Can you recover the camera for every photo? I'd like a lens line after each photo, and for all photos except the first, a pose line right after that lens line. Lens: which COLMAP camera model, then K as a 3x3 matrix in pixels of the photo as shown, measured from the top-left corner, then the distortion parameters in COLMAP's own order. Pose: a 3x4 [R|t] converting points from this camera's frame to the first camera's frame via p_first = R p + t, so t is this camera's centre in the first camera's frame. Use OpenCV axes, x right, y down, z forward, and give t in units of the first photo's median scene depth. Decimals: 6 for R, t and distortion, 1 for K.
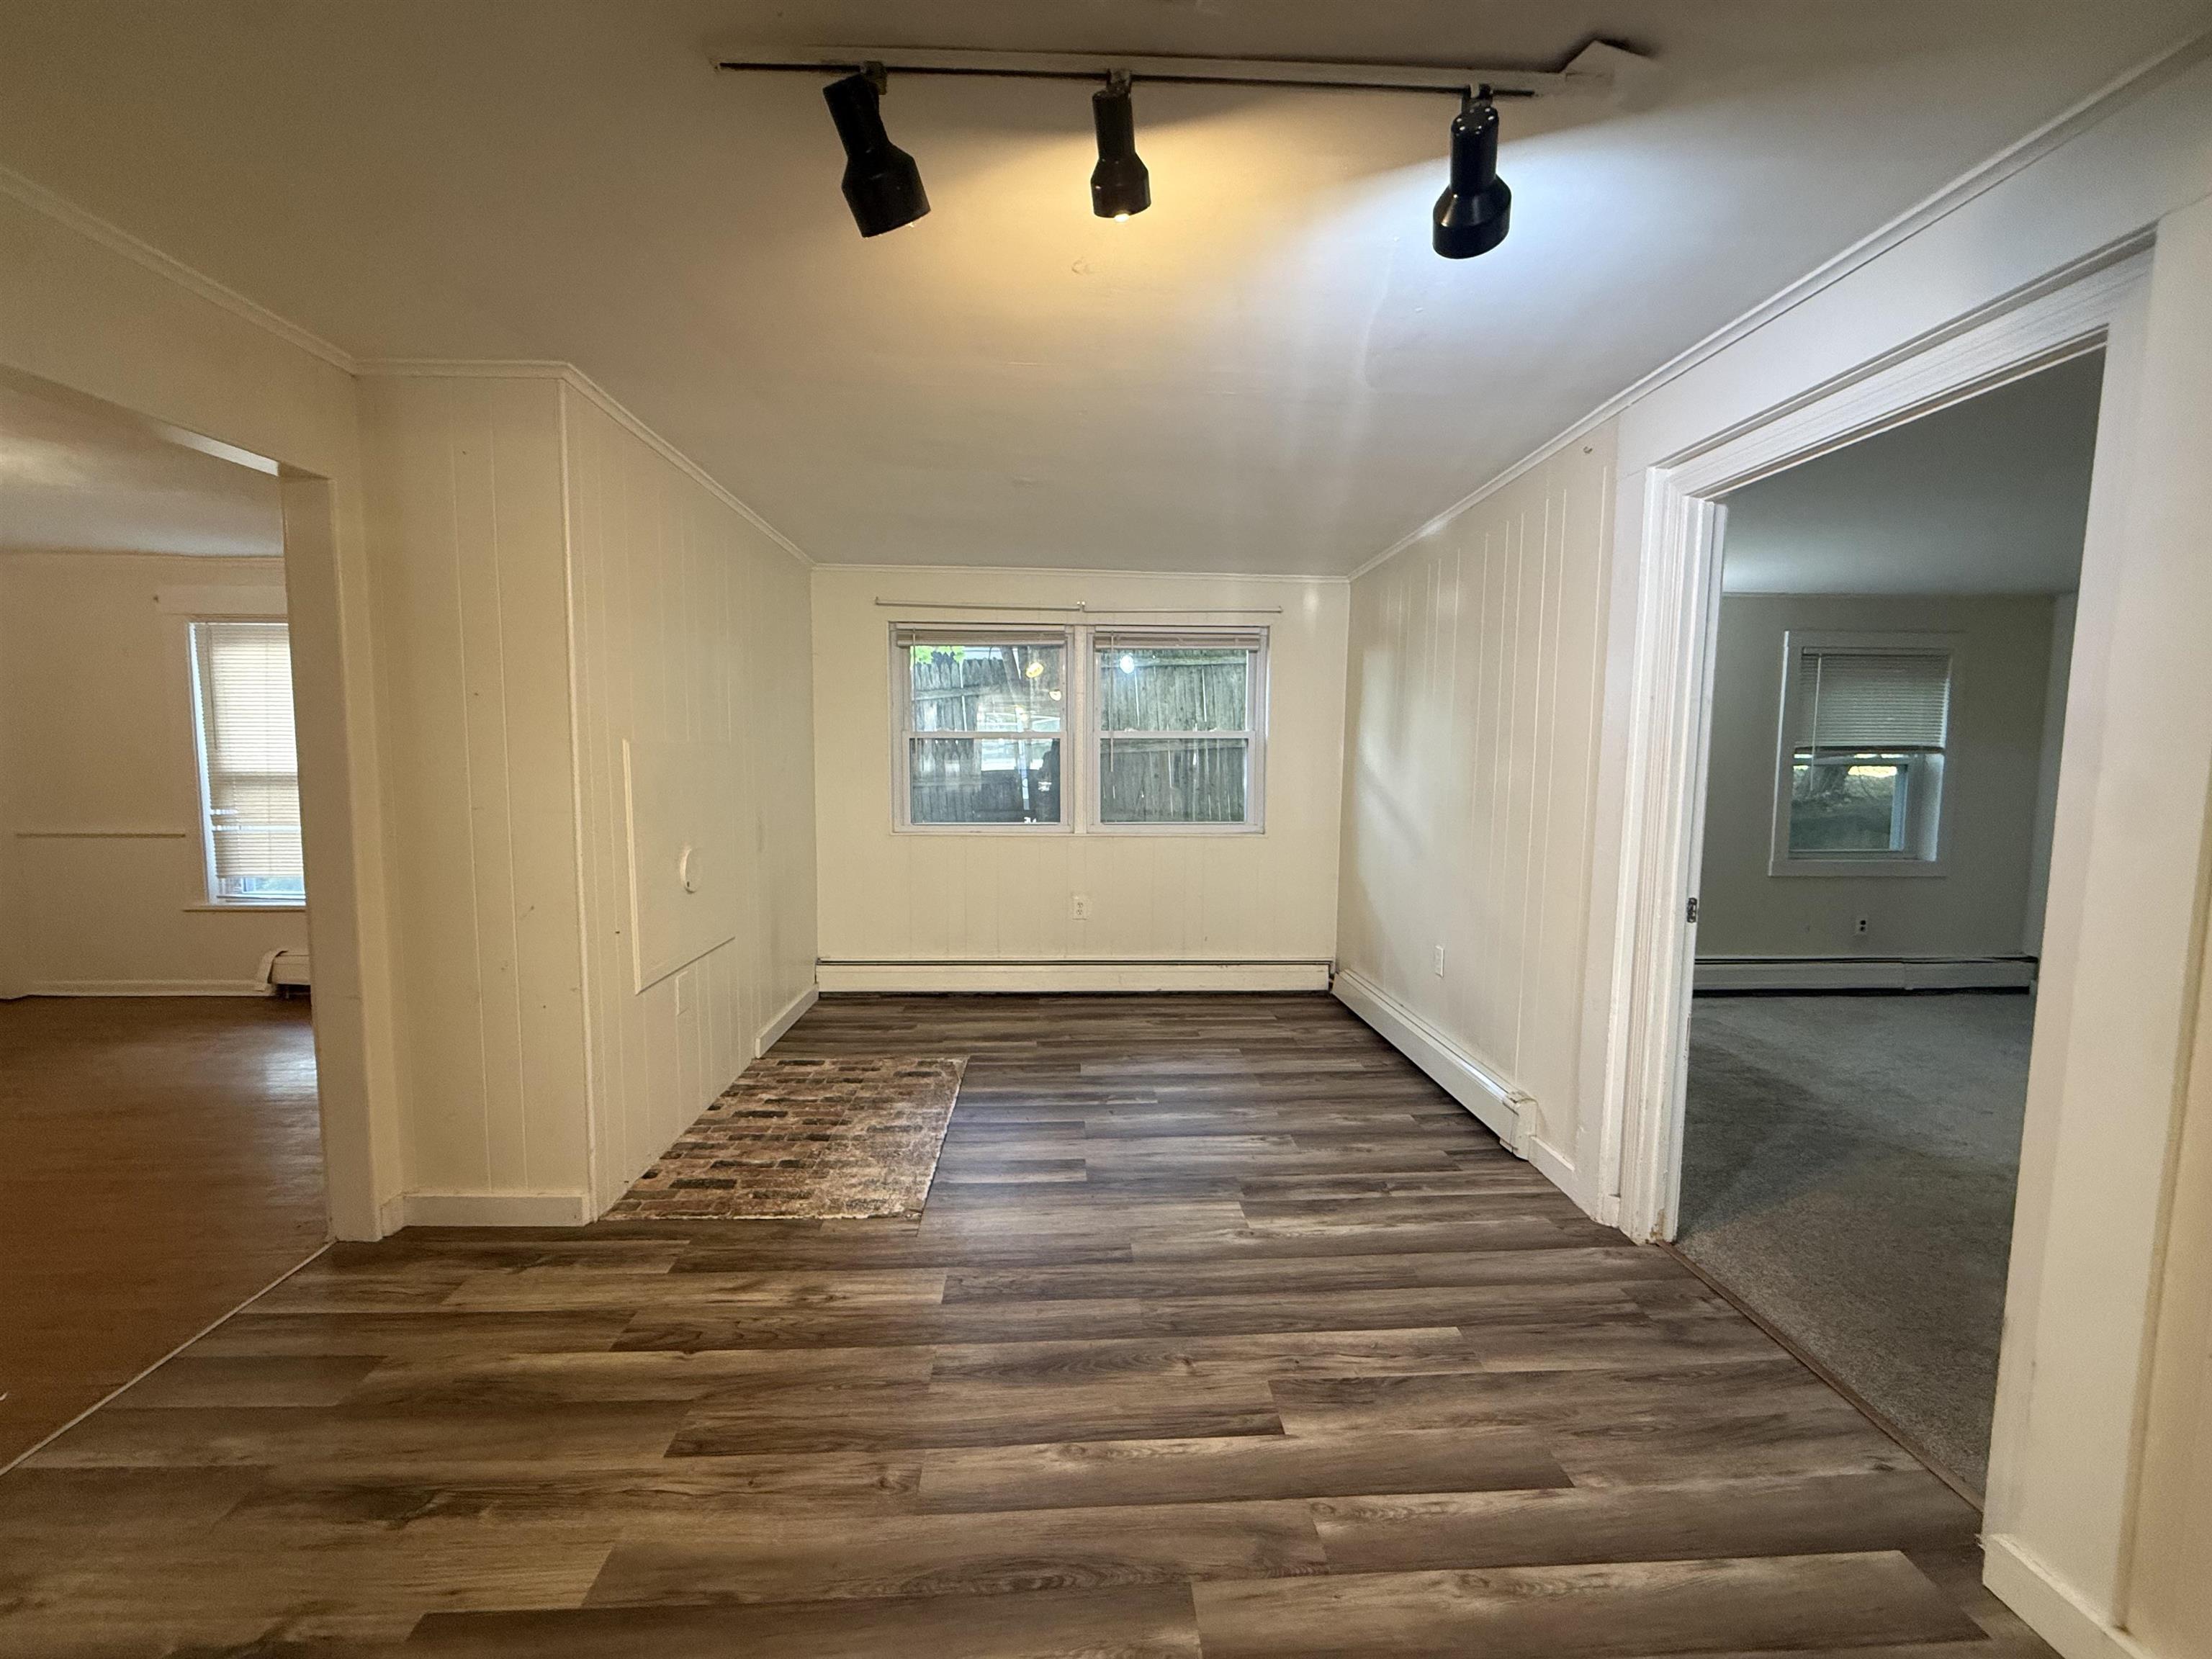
lens RADIAL K [[876.7, 0, 1098.3], [0, 876.7, 828.2], [0, 0, 1]] dist [-0.001530, 0.000268]
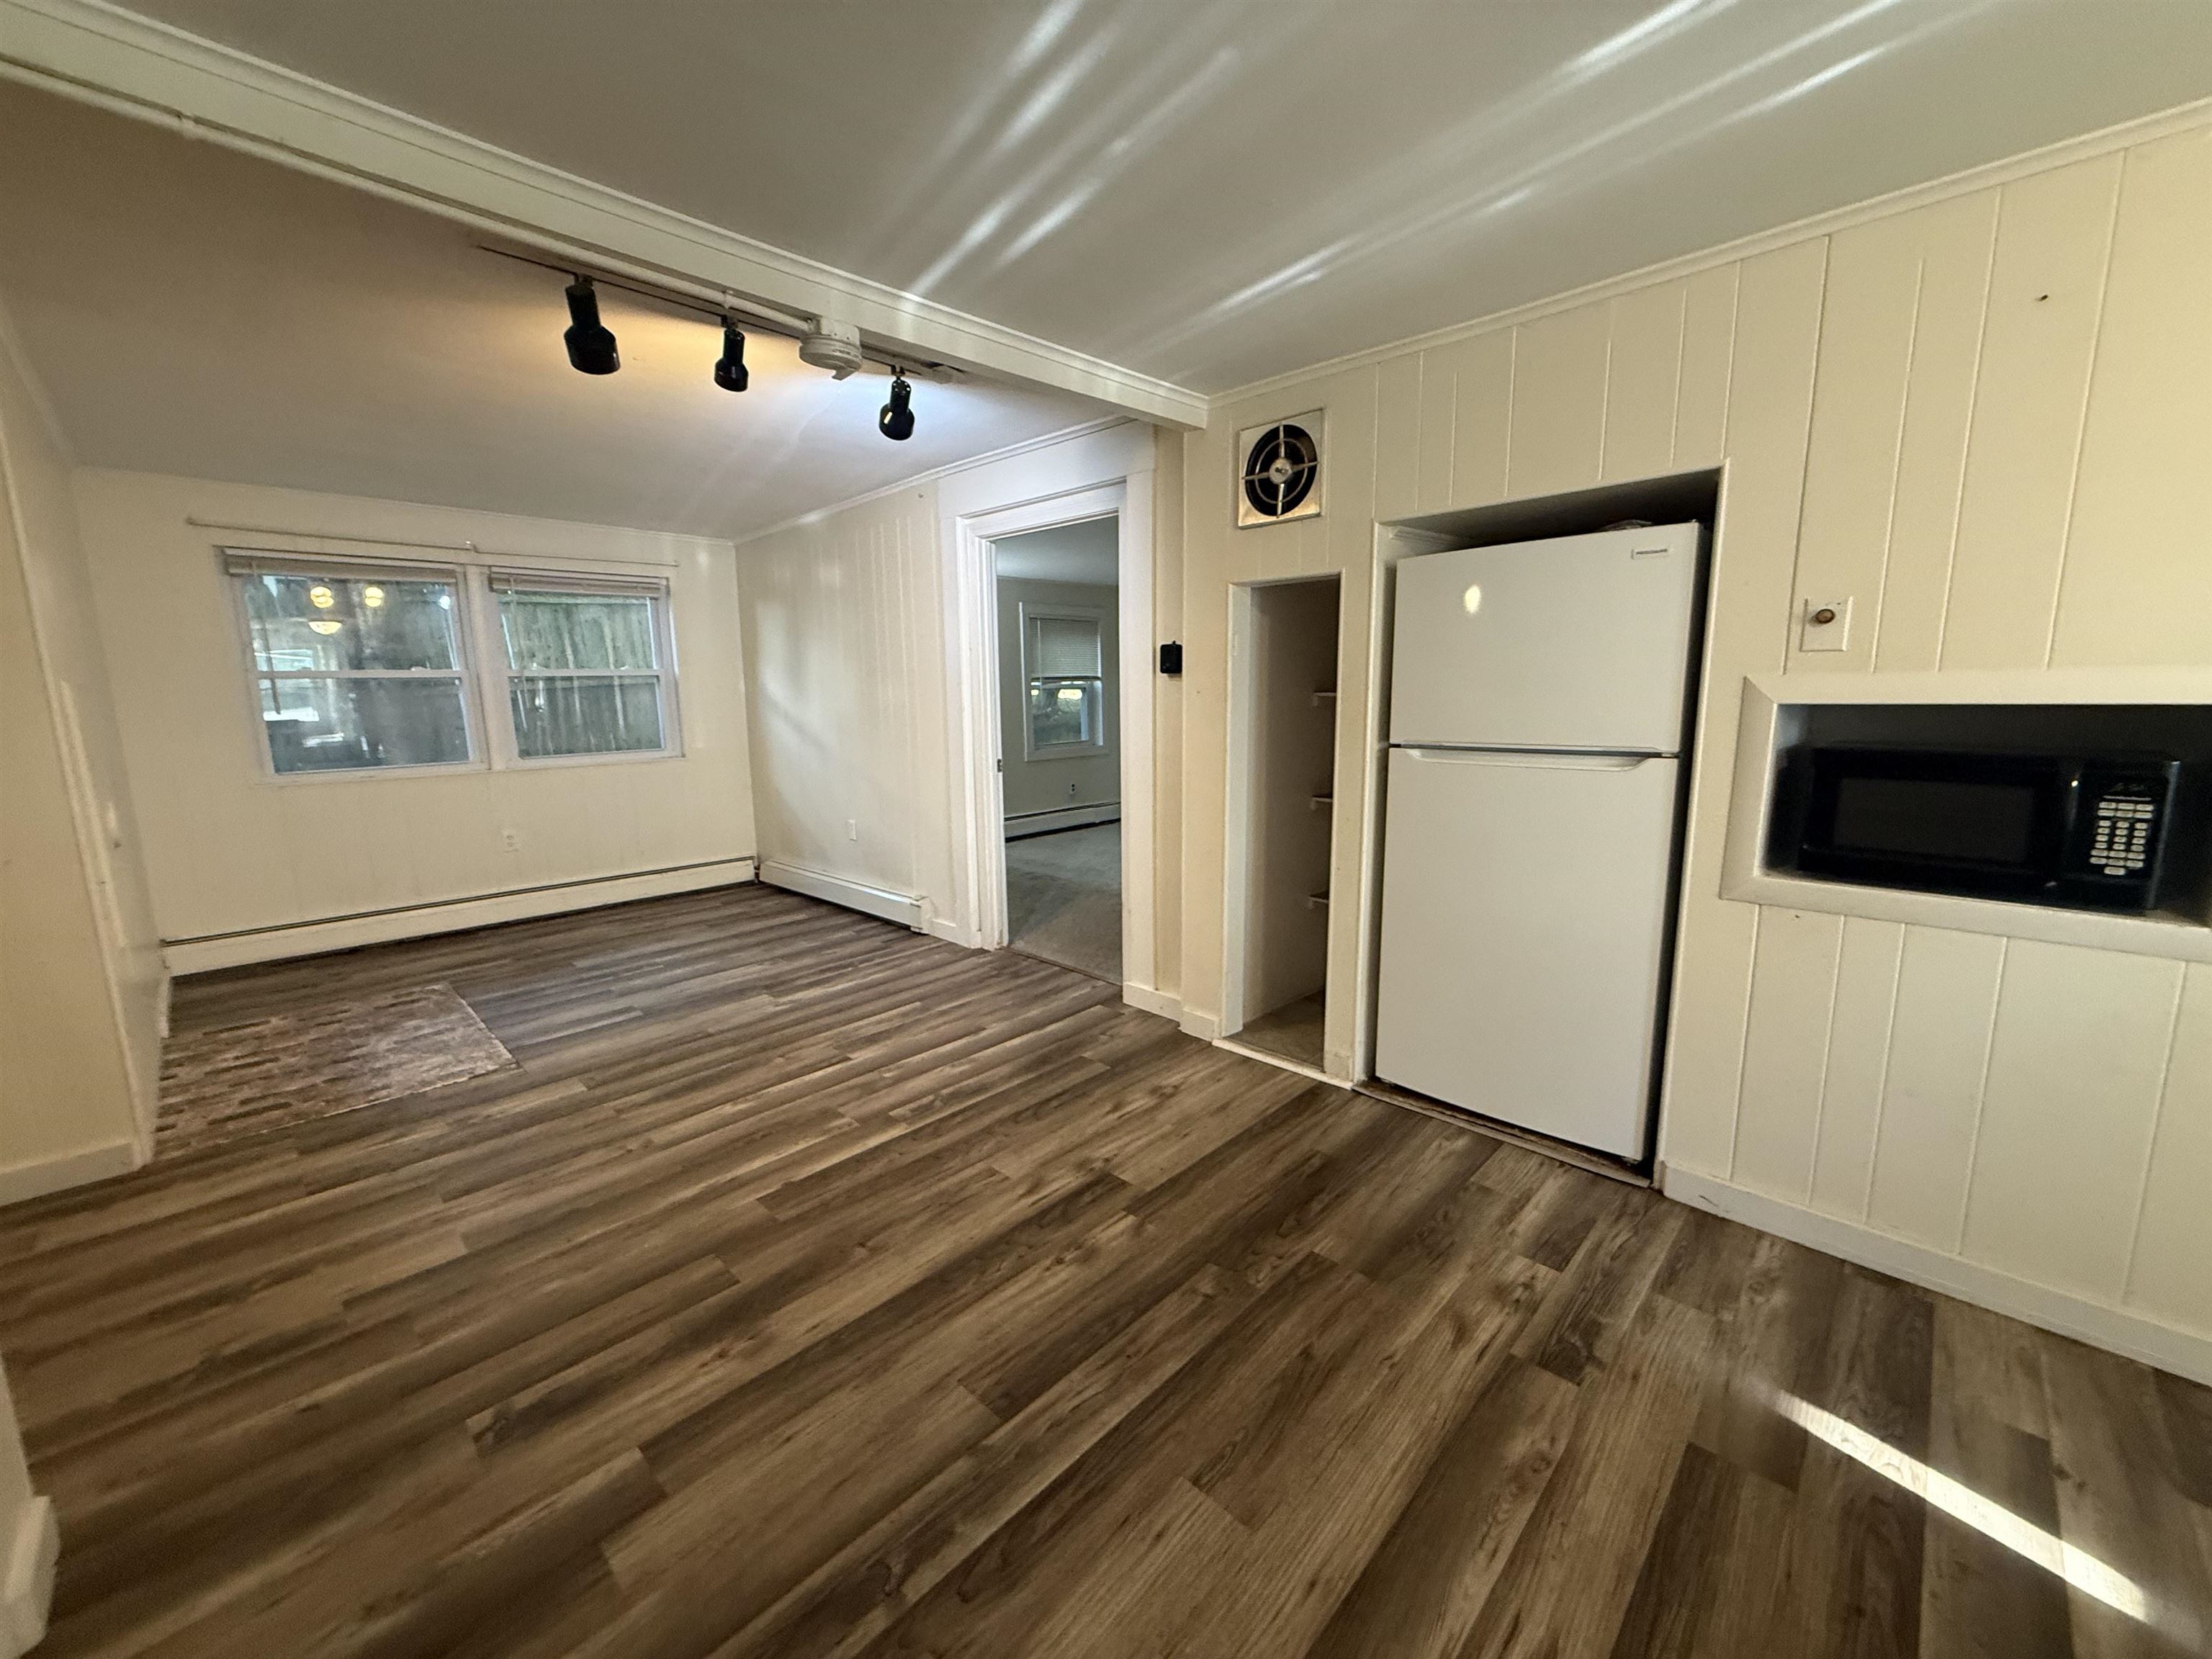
lens RADIAL K [[876.7, 0, 1097.0], [0, 876.7, 832.5], [0, 0, 1]] dist [-0.001530, 0.000268]
pose [[0.731697, -0.129239, 0.669265, -0.369492], [0.078819, 0.991316, 0.105258, 0.047036], [-0.677057, -0.024267, 0.735530, -0.434561]]
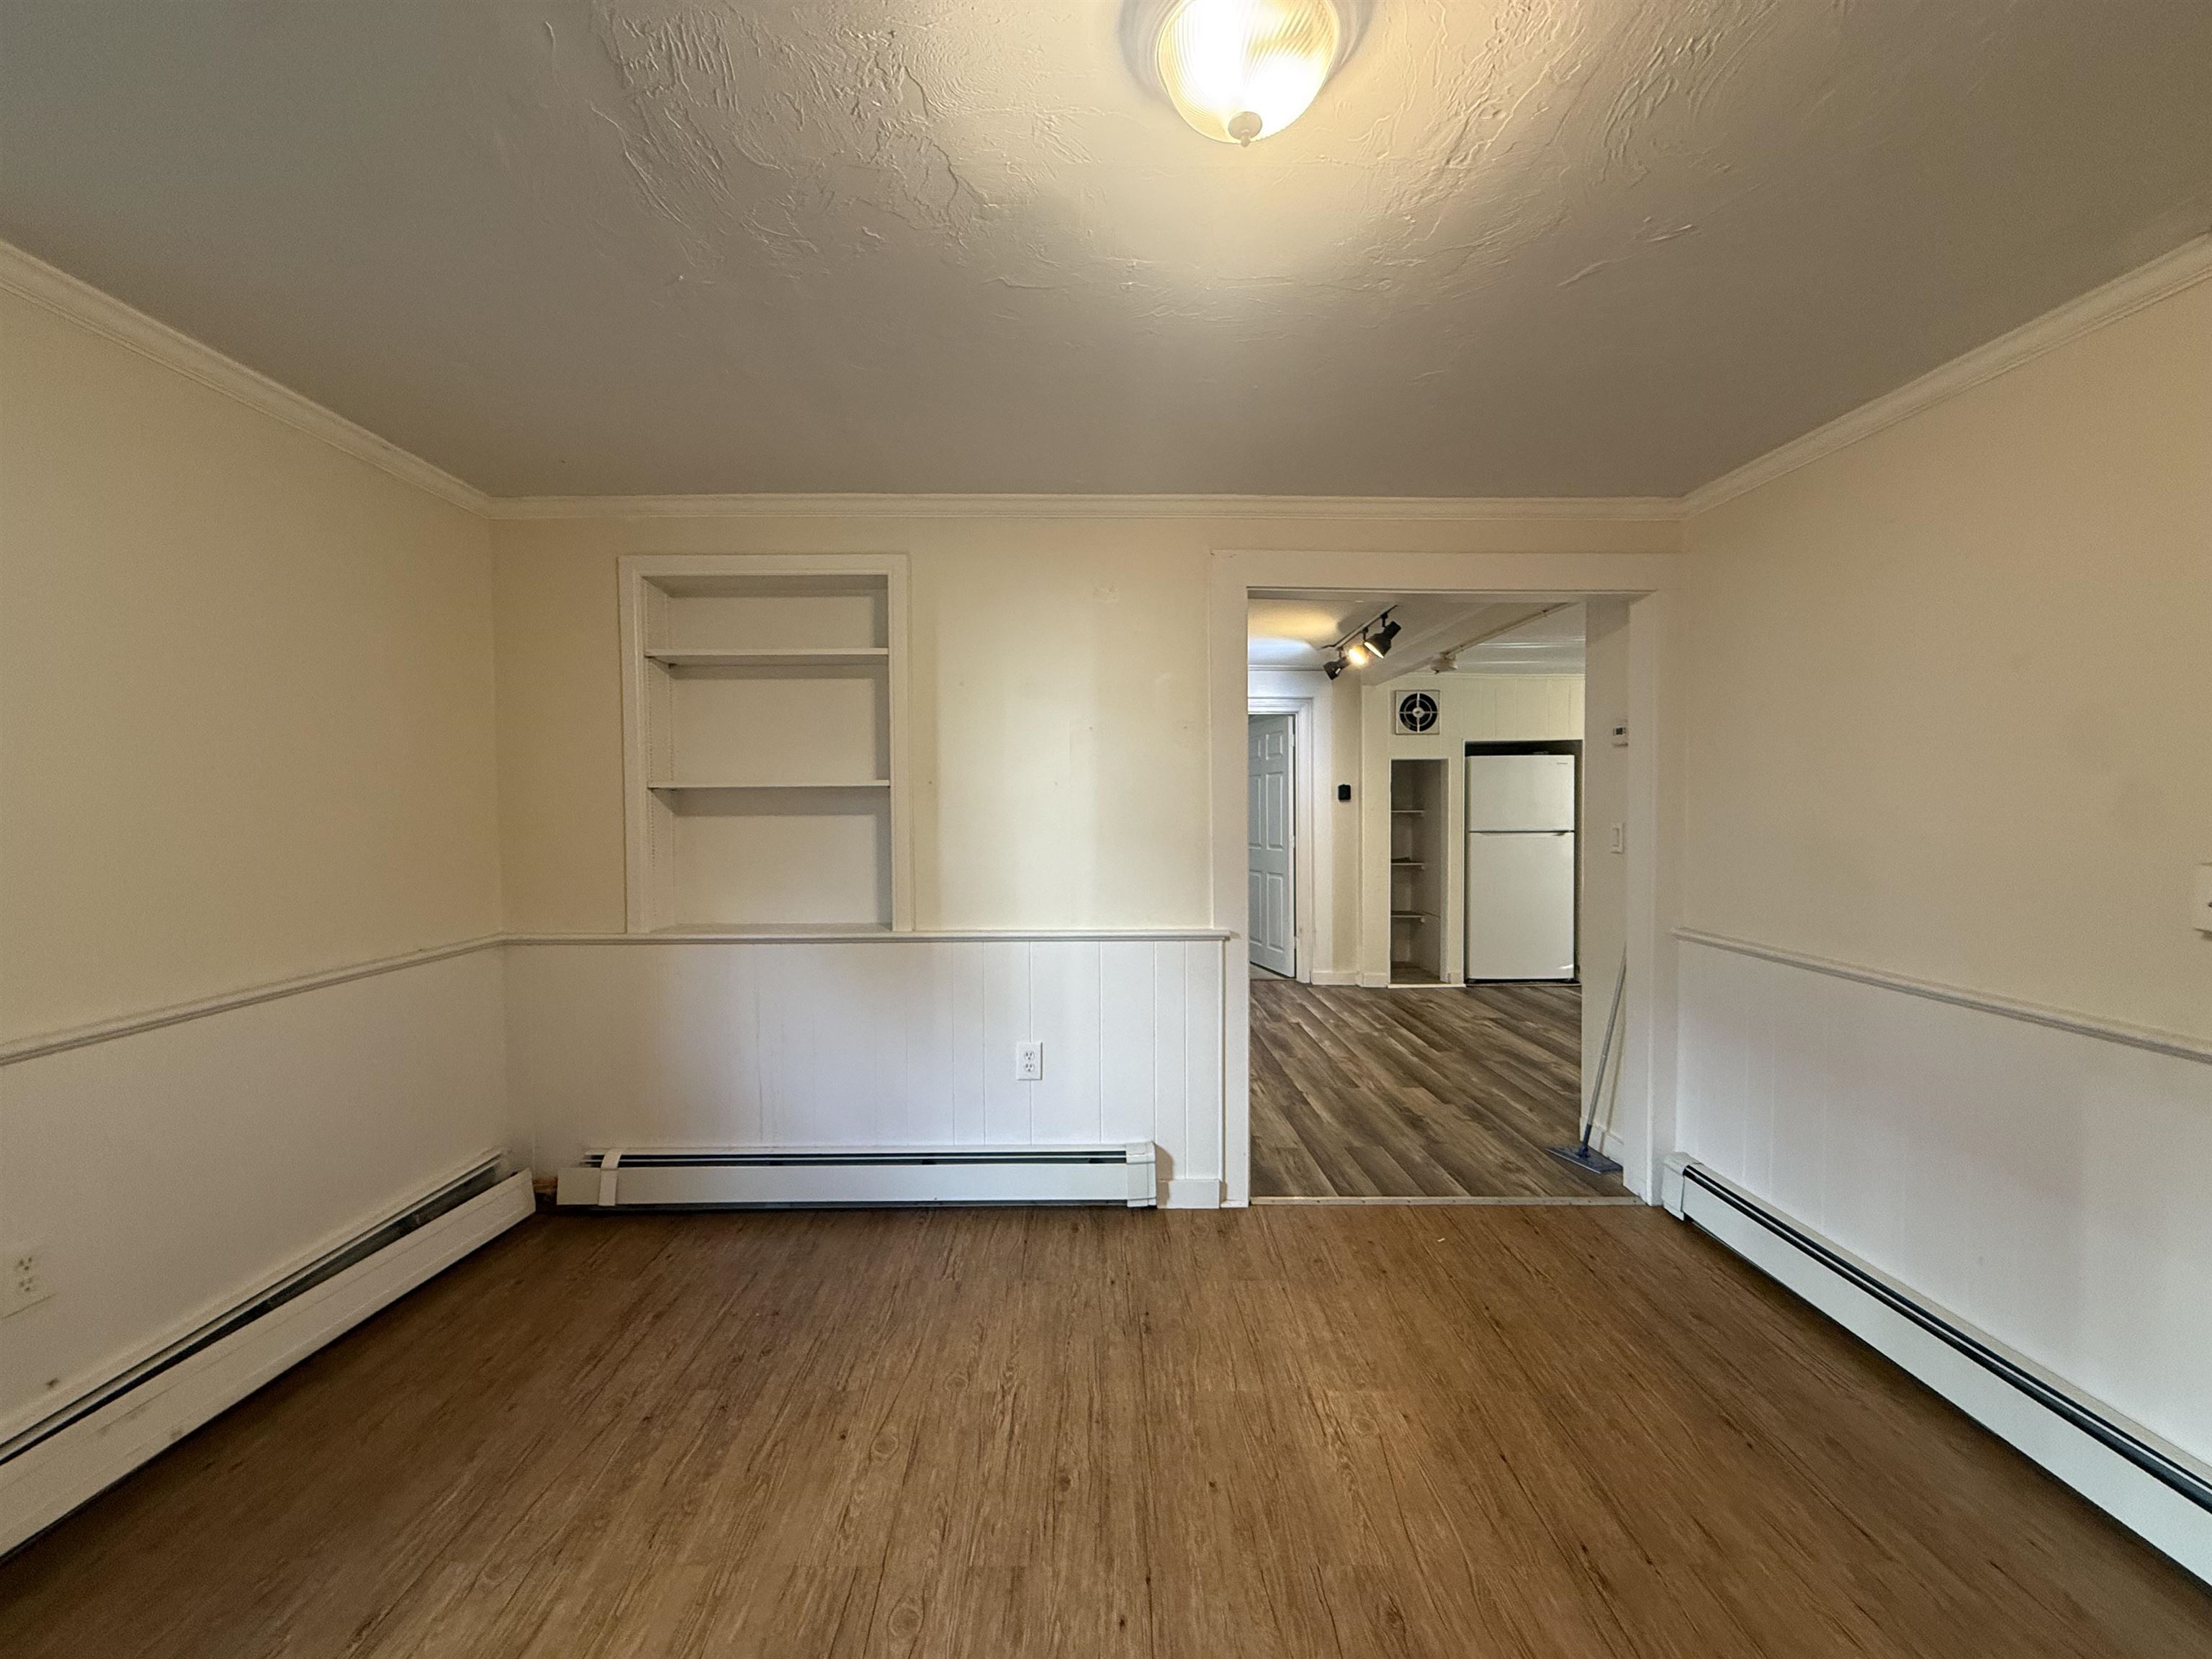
lens RADIAL K [[876.7, 0, 1097.8], [0, 876.7, 827.0], [0, 0, 1]] dist [-0.001530, 0.000268]
pose [[0.031826, -0.031430, 0.998999, -1.838793], [0.089196, 0.995607, 0.028482, -0.089445], [-0.995505, 0.088200, 0.034490, 0.988806]]
